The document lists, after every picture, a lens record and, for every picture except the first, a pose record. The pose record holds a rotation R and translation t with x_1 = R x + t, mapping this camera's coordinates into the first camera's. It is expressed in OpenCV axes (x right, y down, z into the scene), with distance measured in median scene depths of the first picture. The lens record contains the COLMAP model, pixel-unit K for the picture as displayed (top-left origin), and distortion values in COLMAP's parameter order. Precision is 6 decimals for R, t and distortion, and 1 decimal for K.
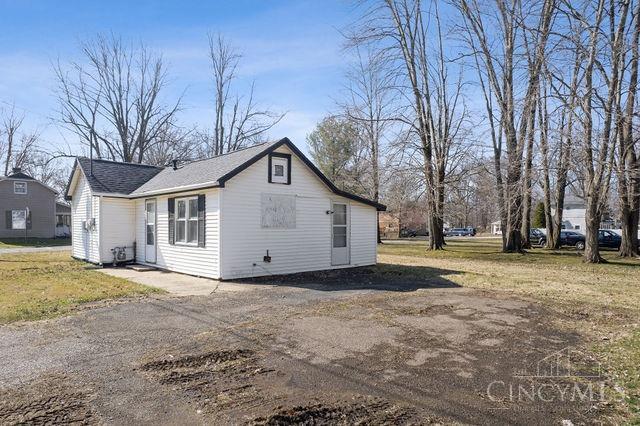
lens RADIAL K [[410.1, 0, 320.4], [0, 410.1, 223.3], [0, 0, 1]] dist [-0.002067, 0.000448]
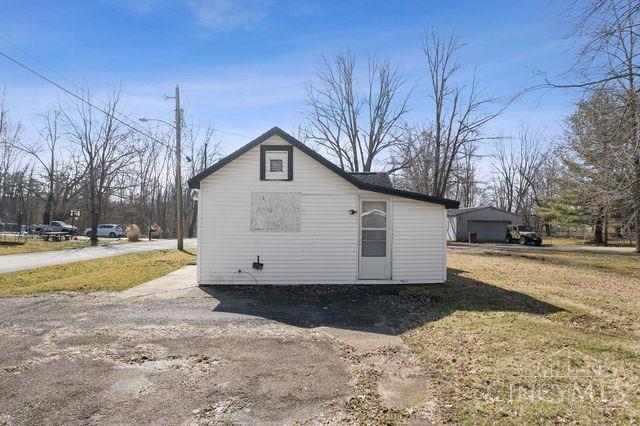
lens RADIAL K [[410.1, 0, 320.4], [0, 410.1, 223.3], [0, 0, 1]] dist [-0.002067, 0.000448]
pose [[0.773107, -0.004029, -0.634263, 0.513337], [-0.000376, 0.999977, -0.006810, 0.000684], [0.634276, 0.005503, 0.773087, 0.373747]]
